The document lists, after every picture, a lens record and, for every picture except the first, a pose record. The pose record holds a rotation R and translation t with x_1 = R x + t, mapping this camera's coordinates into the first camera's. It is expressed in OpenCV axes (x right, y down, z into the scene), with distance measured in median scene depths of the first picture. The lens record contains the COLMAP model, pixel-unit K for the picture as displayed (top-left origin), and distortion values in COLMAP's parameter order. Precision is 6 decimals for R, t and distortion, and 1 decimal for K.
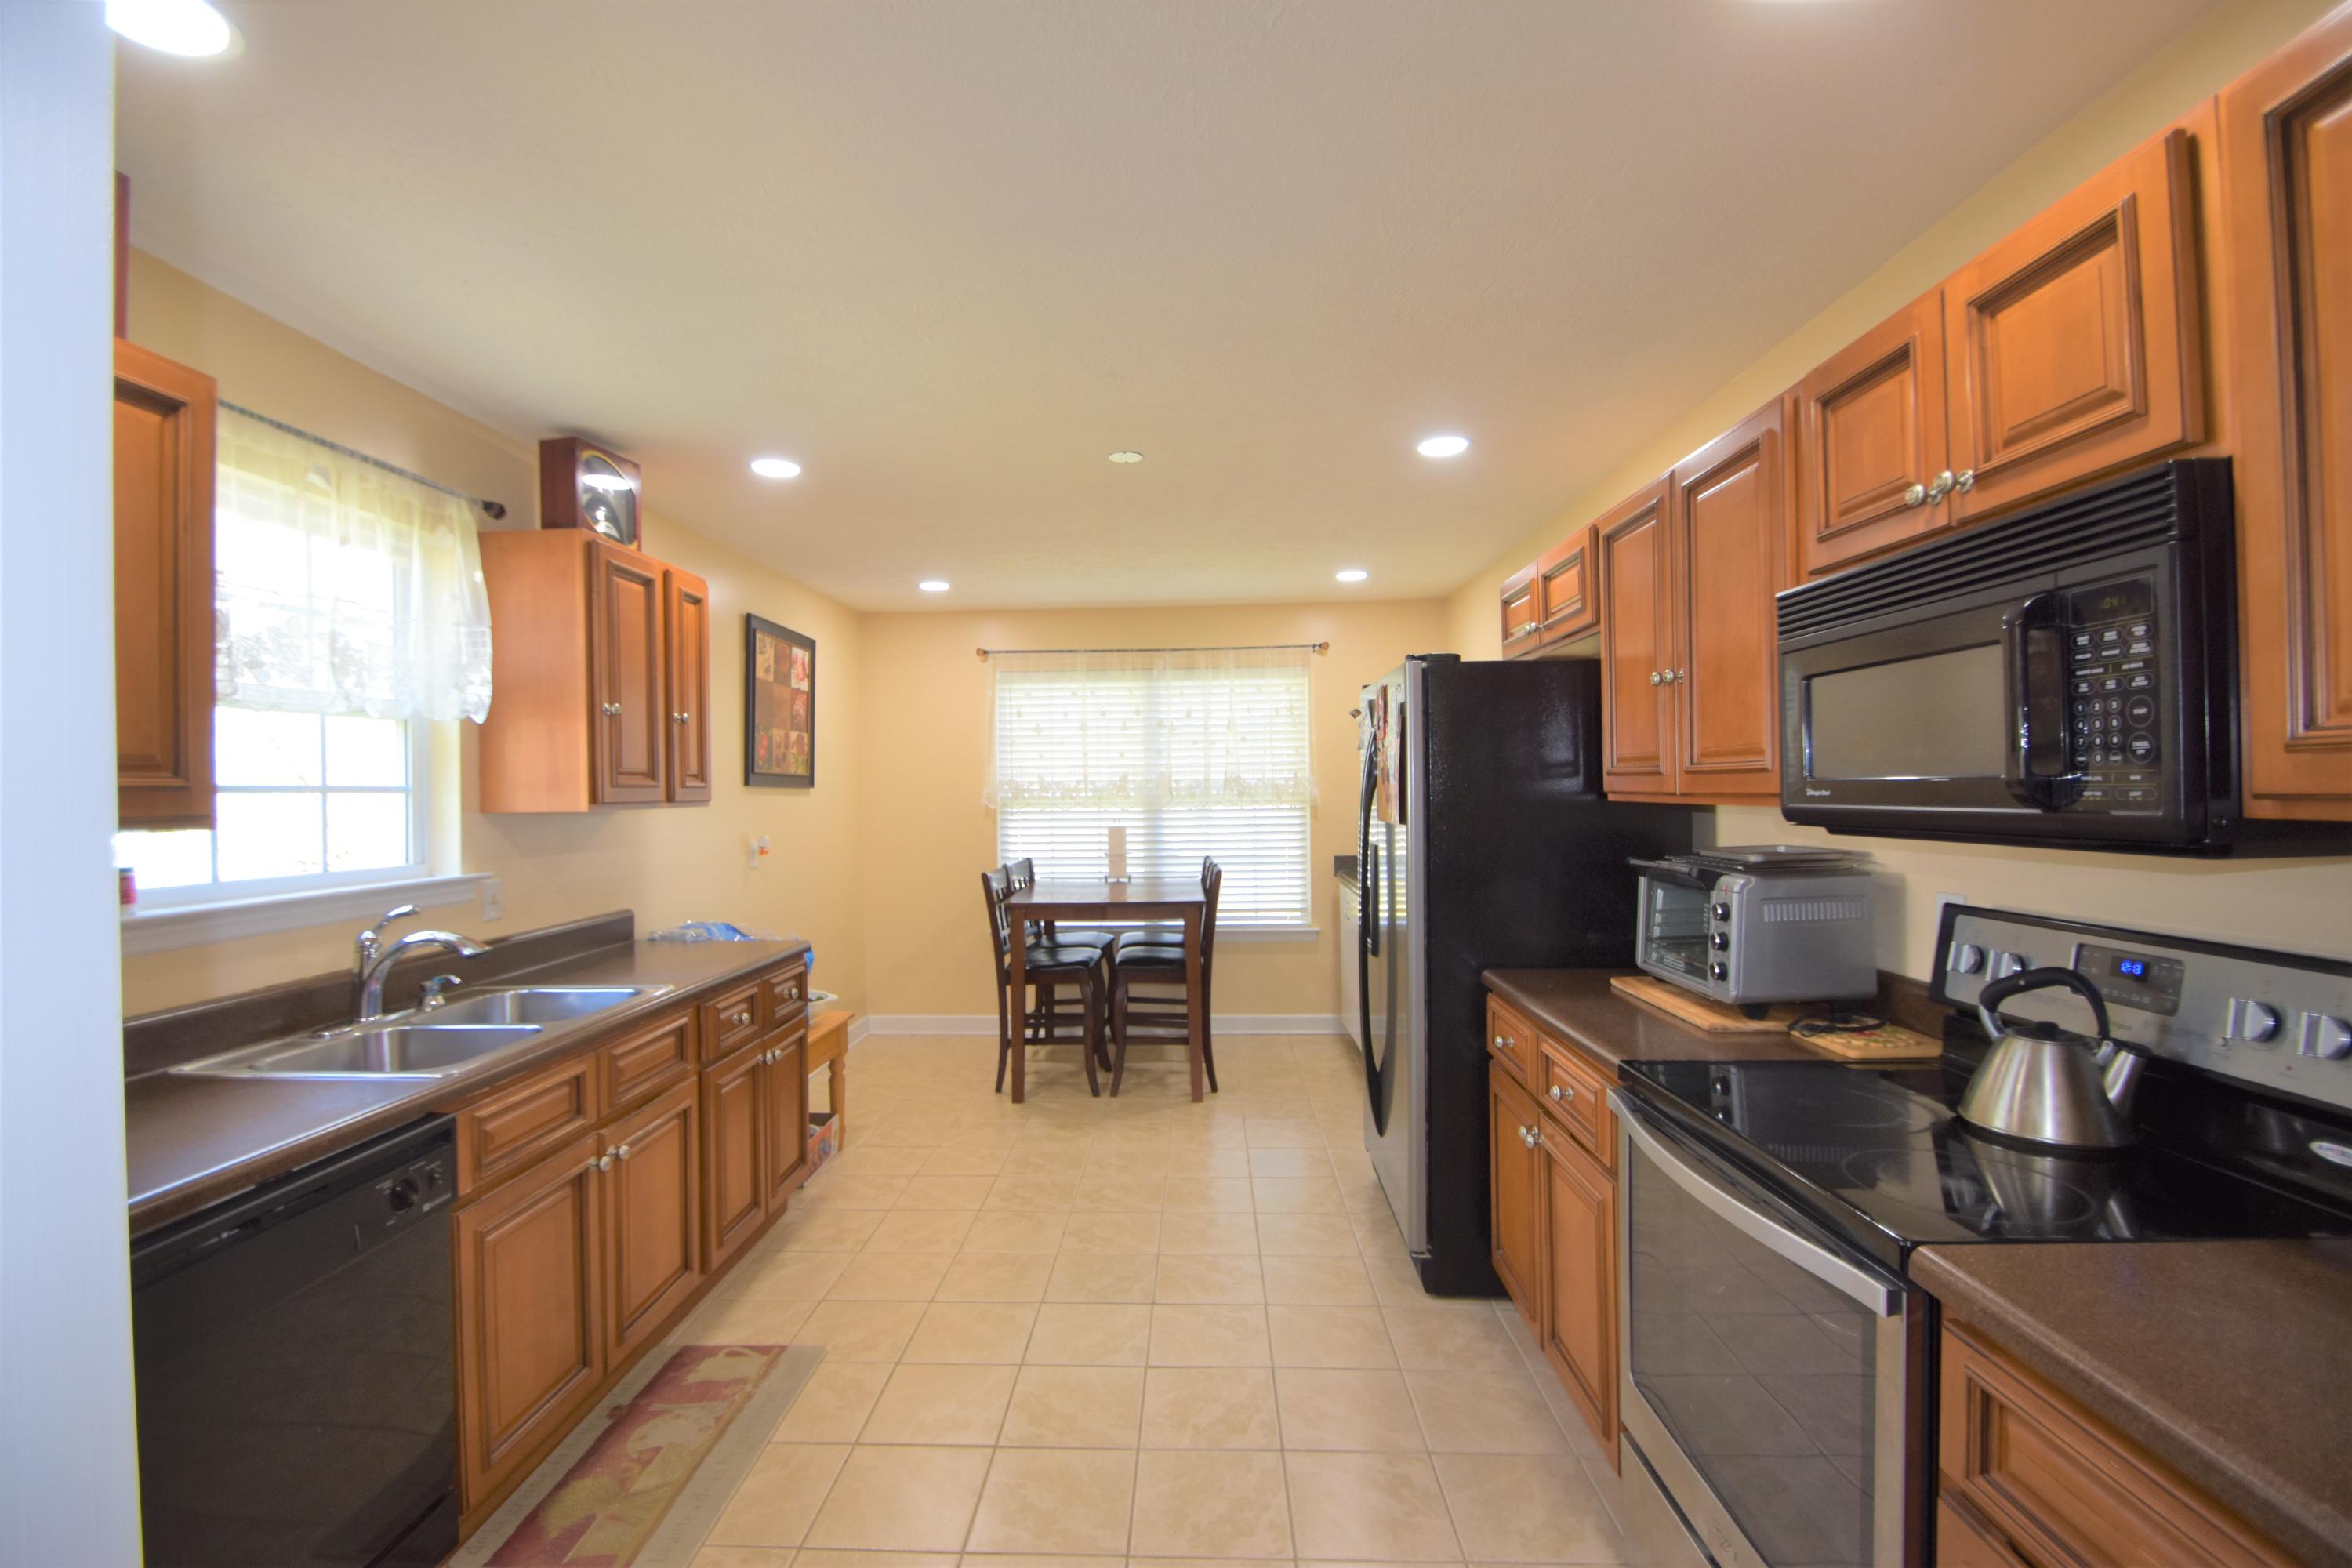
lens RADIAL K [[1033.1, 0, 1171.5], [0, 1033.1, 788.2], [0, 0, 1]] dist [-0.003773, -0.003966]
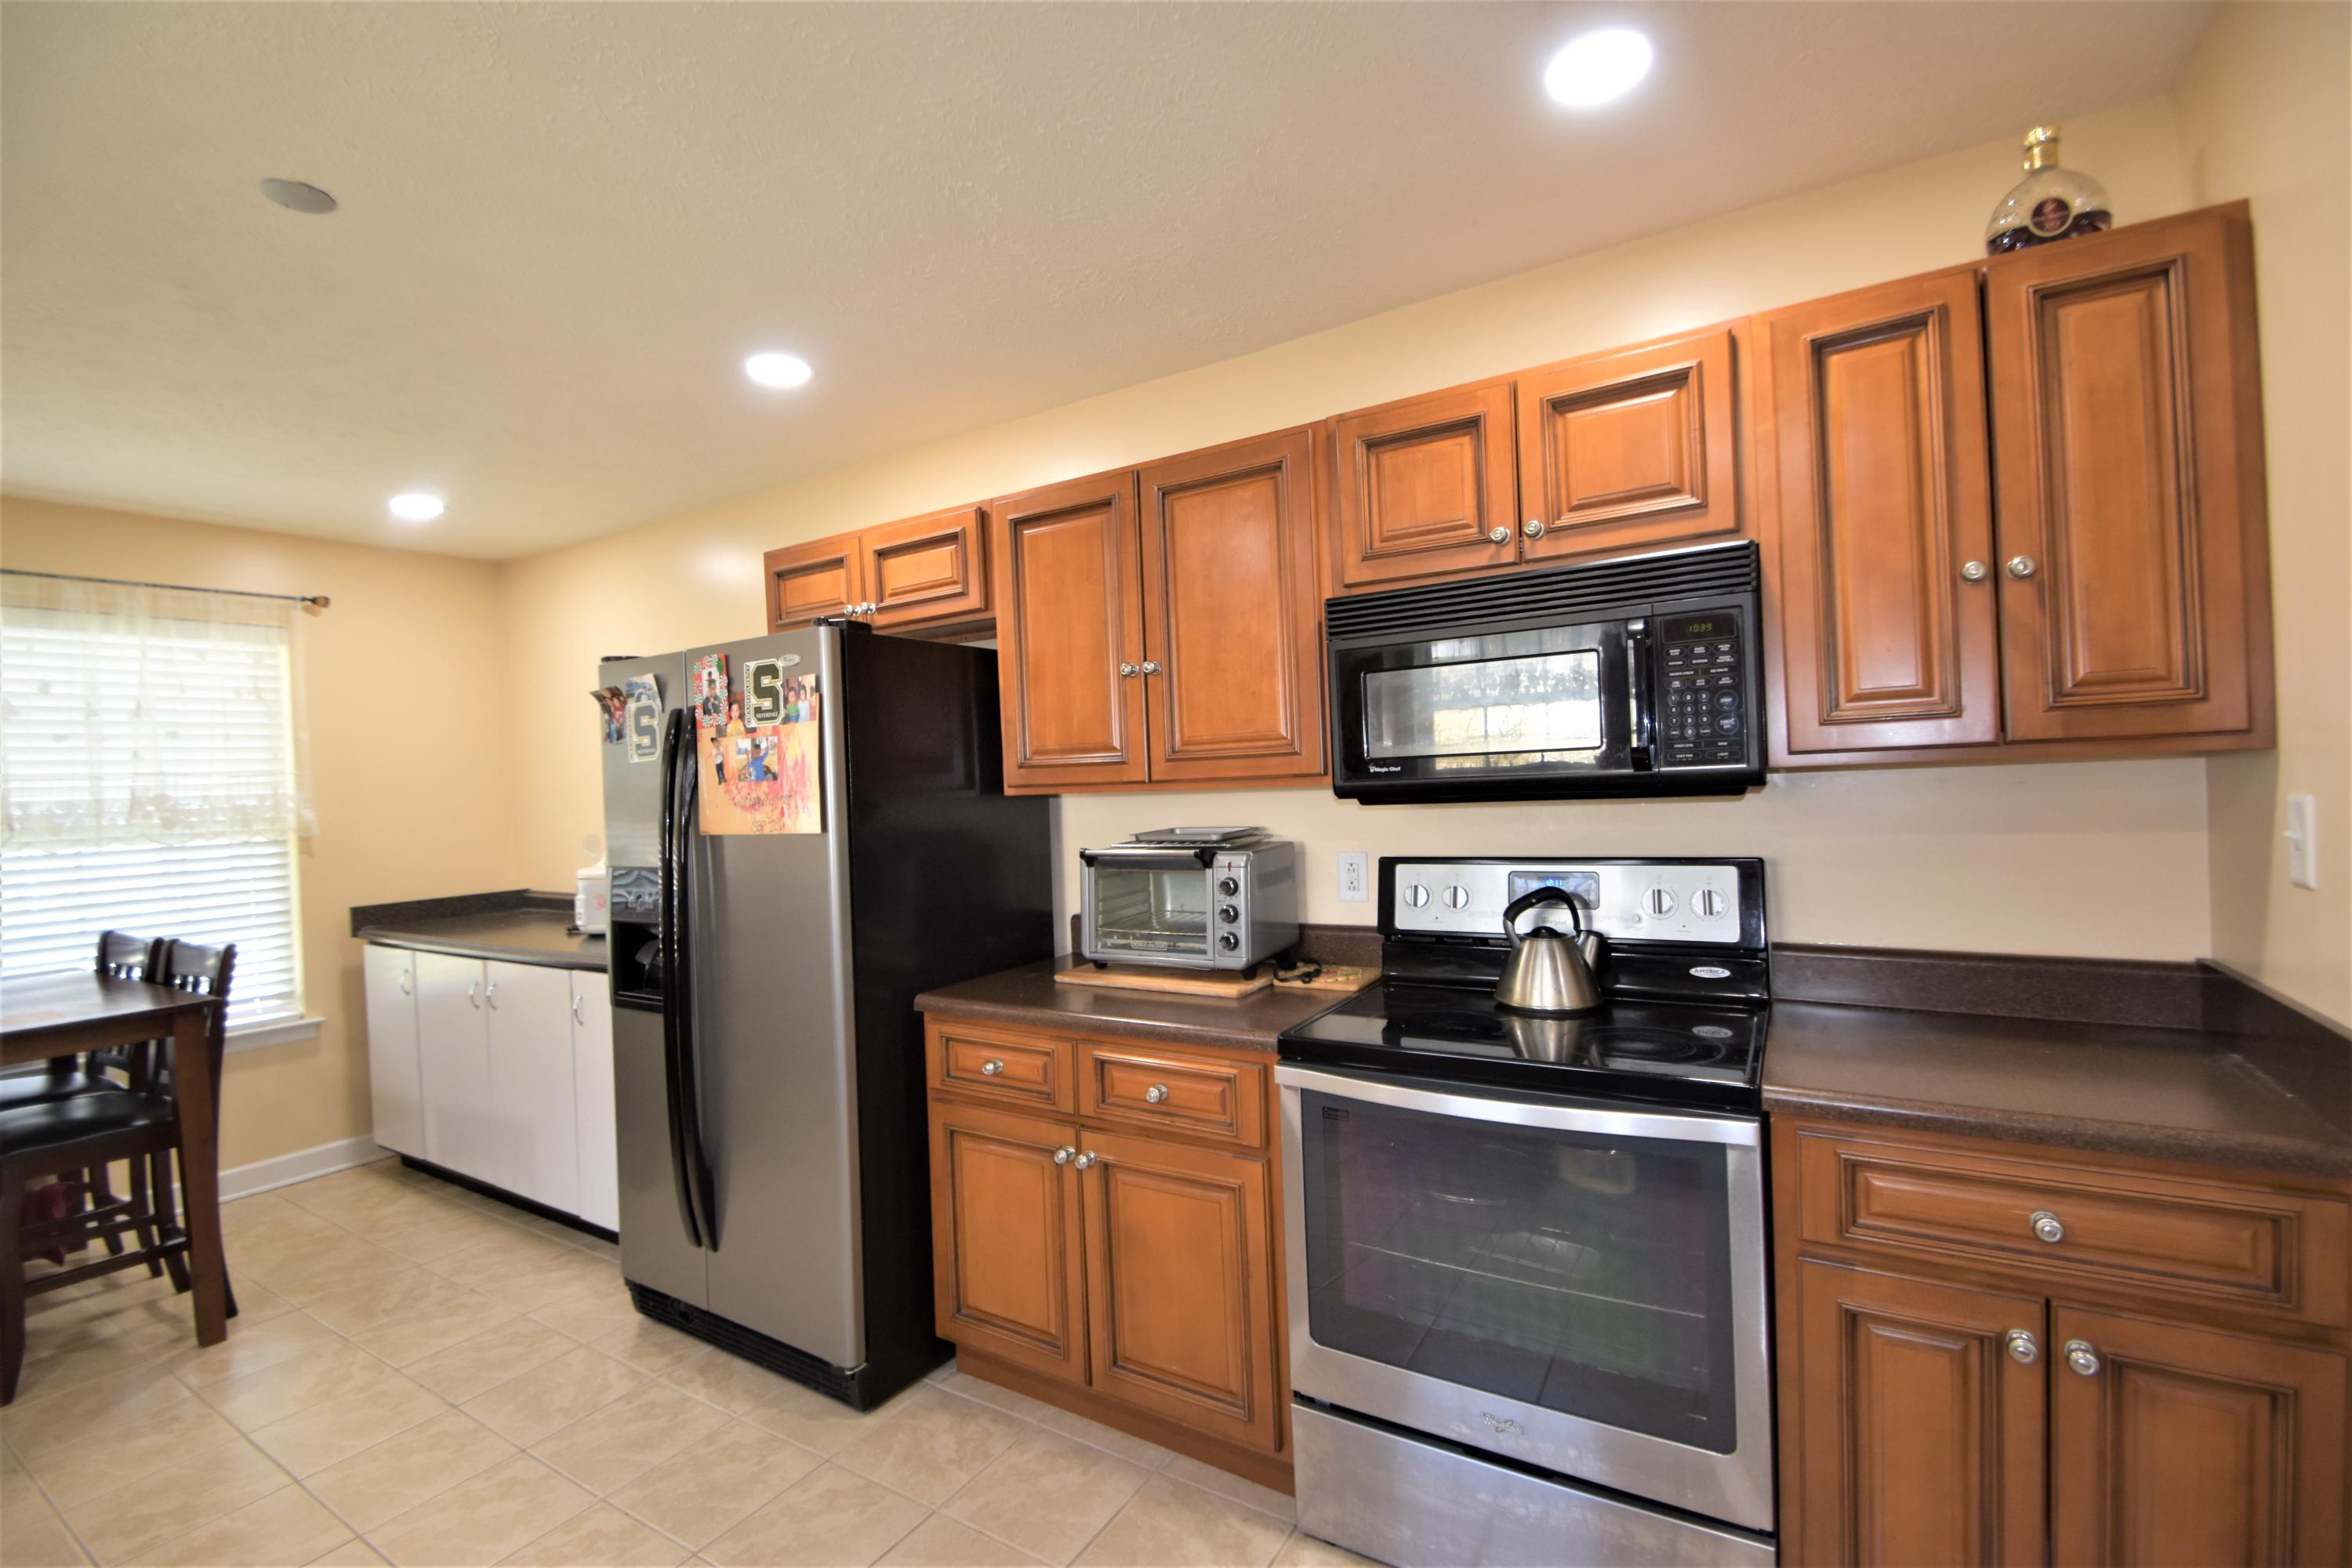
lens RADIAL K [[1033.1, 0, 1179.2], [0, 1033.1, 782.1], [0, 0, 1]] dist [-0.003773, -0.003966]
pose [[0.509157, -0.008801, 0.860629, -0.396387], [0.033078, 0.999409, -0.009349, 0.017301], [-0.860038, 0.033228, 0.509147, 0.452834]]
